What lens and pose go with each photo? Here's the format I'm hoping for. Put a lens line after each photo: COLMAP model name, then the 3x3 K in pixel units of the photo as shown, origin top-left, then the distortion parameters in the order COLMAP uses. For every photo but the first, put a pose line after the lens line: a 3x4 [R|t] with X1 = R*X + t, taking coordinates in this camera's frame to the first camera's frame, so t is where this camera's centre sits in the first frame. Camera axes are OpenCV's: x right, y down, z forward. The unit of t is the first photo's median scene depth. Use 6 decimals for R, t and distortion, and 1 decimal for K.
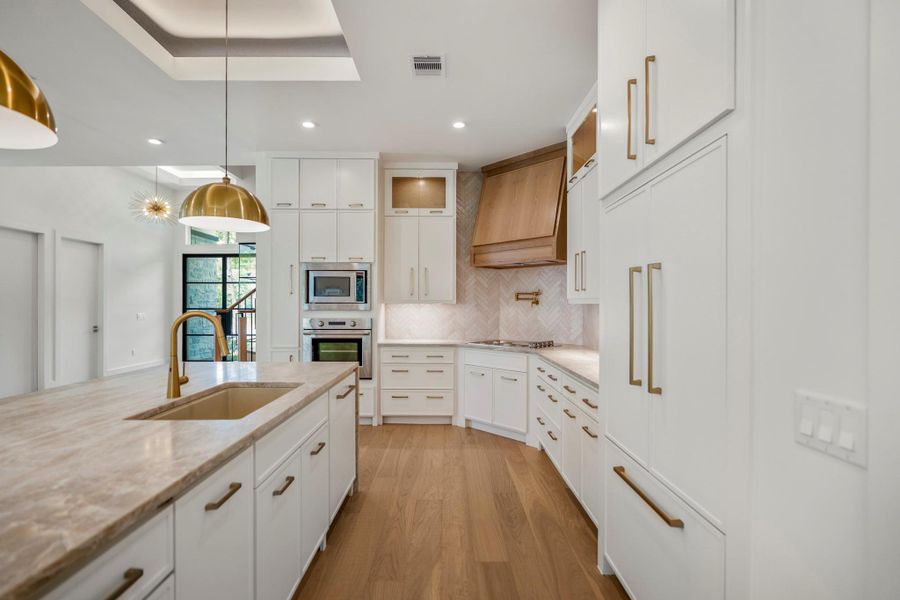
lens RADIAL K [[424.7, 0, 447.2], [0, 424.7, 304.7], [0, 0, 1]] dist [0.004146, 0.000695]
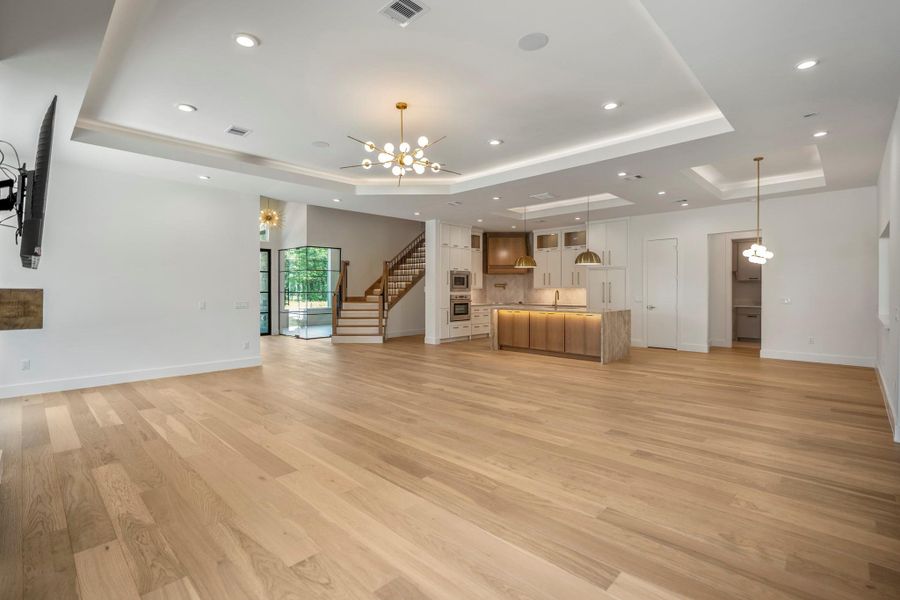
lens RADIAL K [[422.8, 0, 447.3], [0, 422.8, 287.9], [0, 0, 1]] dist [0.002679, 0.000392]
pose [[0.684273, 0.000096, 0.729226, -1.960666], [0.000559, 1.000000, -0.000657, -0.004163], [-0.729226, 0.000857, 0.684273, -0.526500]]
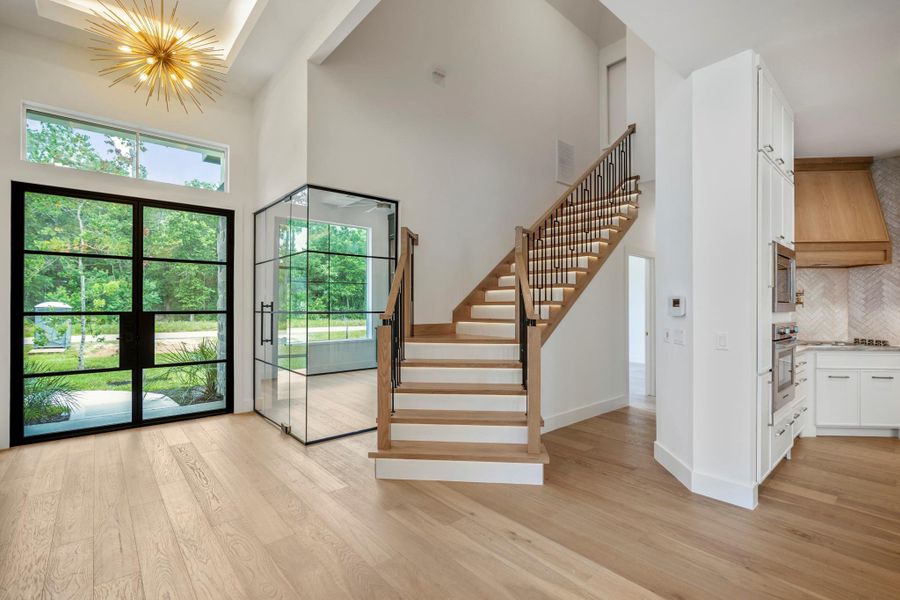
lens RADIAL K [[424.7, 0, 447.2], [0, 424.7, 304.7], [0, 0, 1]] dist [0.004146, 0.000695]
pose [[0.747792, 0.001455, 0.663932, -1.149741], [-0.001098, 0.999999, -0.000954, 0.001251], [-0.663933, -0.000015, 0.747792, 0.808142]]
